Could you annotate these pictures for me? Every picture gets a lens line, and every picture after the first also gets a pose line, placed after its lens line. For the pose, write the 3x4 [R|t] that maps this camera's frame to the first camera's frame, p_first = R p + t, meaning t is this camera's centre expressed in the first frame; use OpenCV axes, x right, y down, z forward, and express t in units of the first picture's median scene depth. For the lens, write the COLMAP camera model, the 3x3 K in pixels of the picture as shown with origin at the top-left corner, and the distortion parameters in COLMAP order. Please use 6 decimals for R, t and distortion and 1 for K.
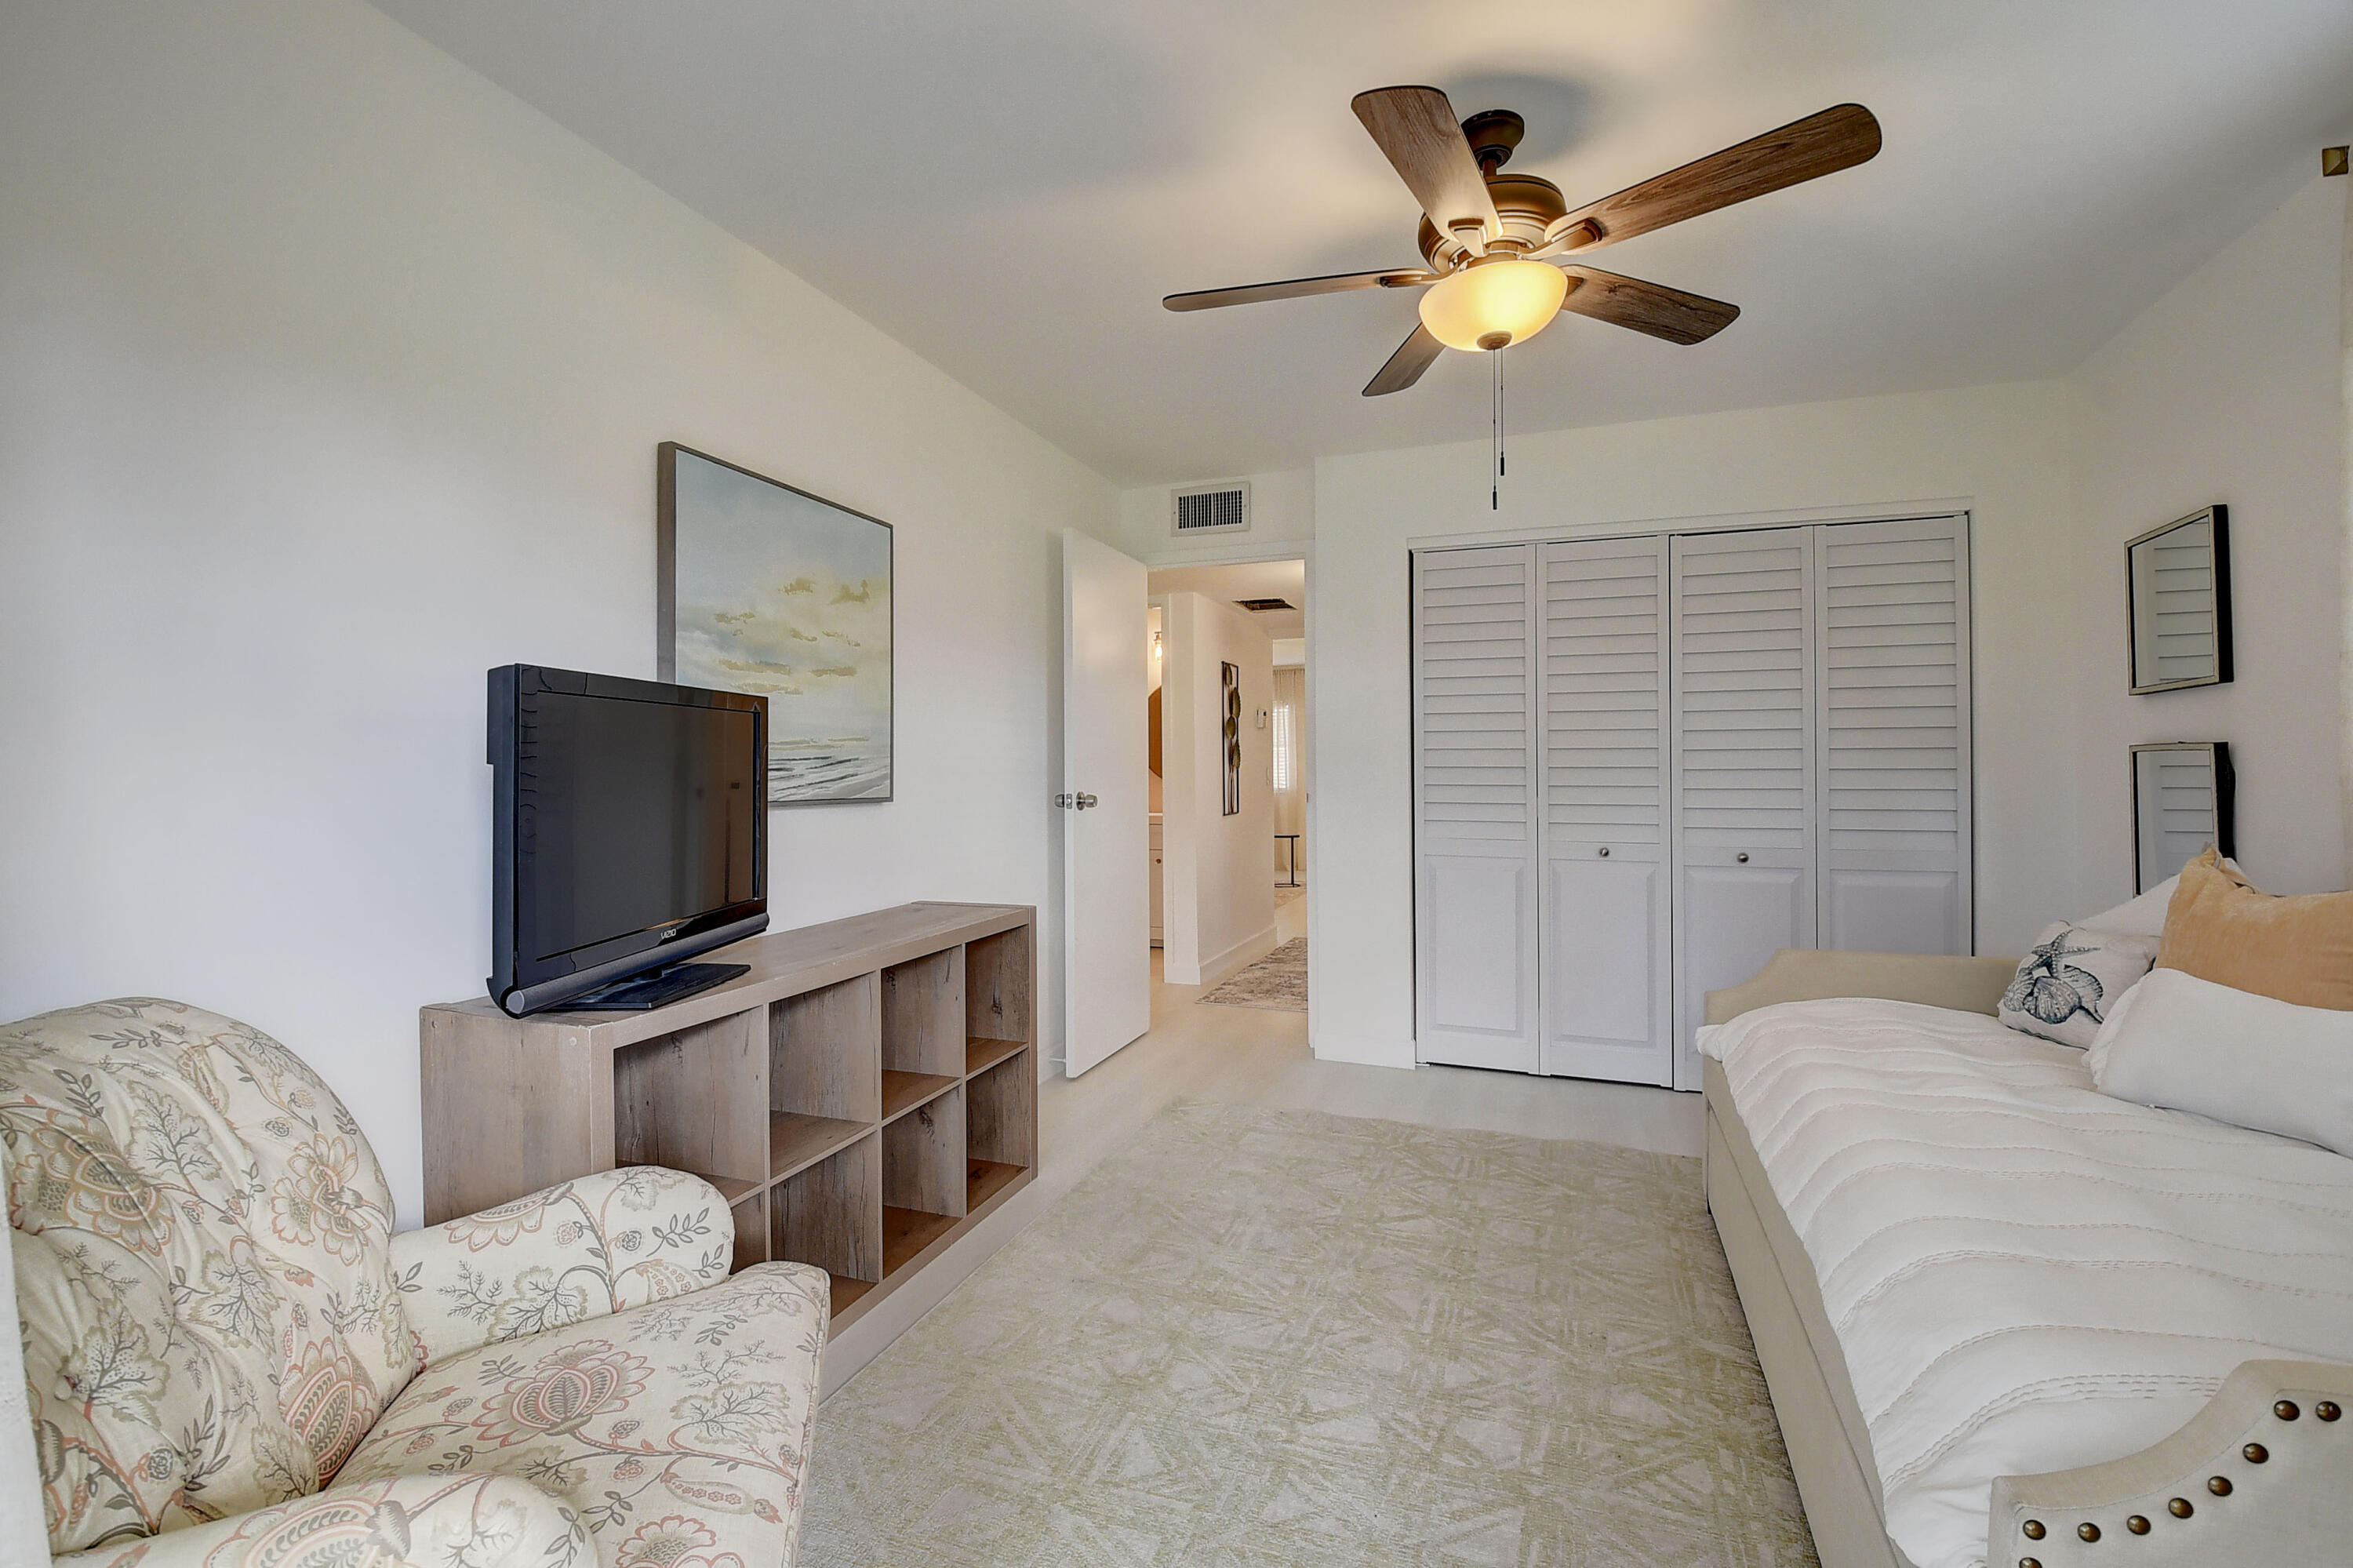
lens RADIAL K [[1039.7, 0, 1167.0], [0, 1039.7, 759.0], [0, 0, 1]] dist [0.019176, -0.031225]
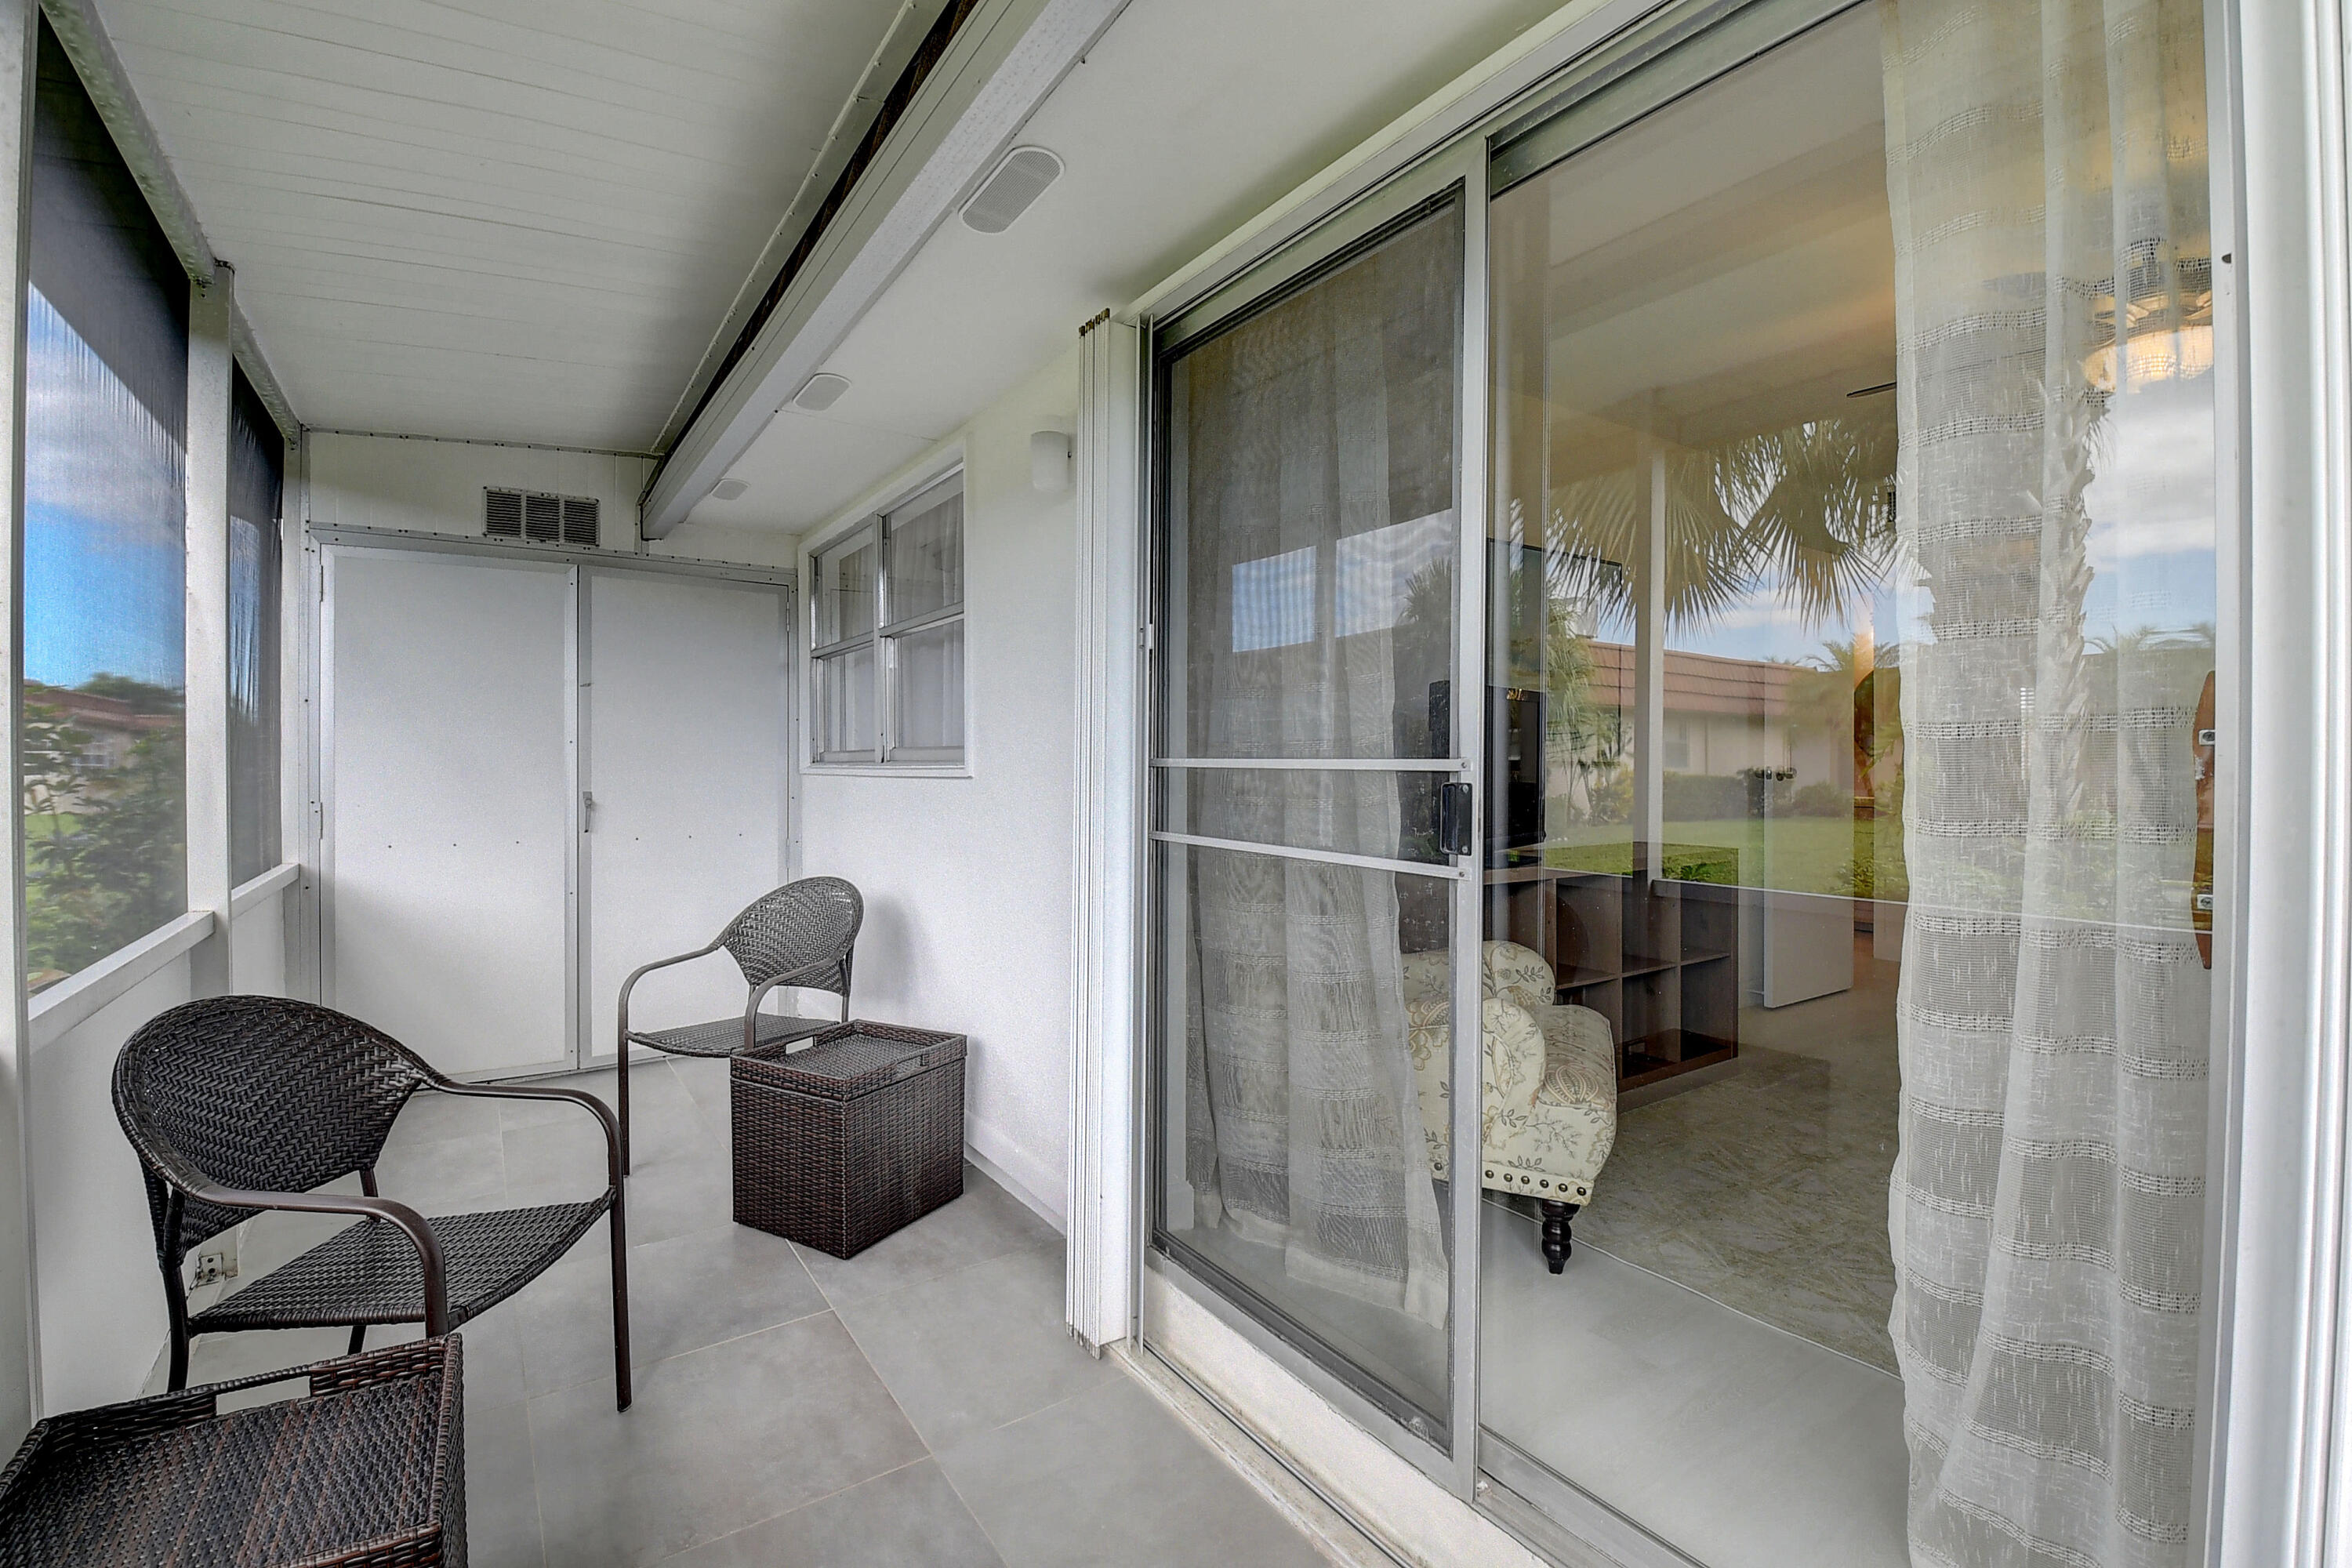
lens RADIAL K [[1030.4, 0, 1167.9], [0, 1030.4, 760.2], [0, 0, 1]] dist [0.015437, -0.029368]
pose [[0.811476, 0.006576, -0.584349, 0.055691], [-0.004773, 0.999978, 0.004626, 0.030698], [0.584367, -0.000965, 0.811489, -0.525673]]
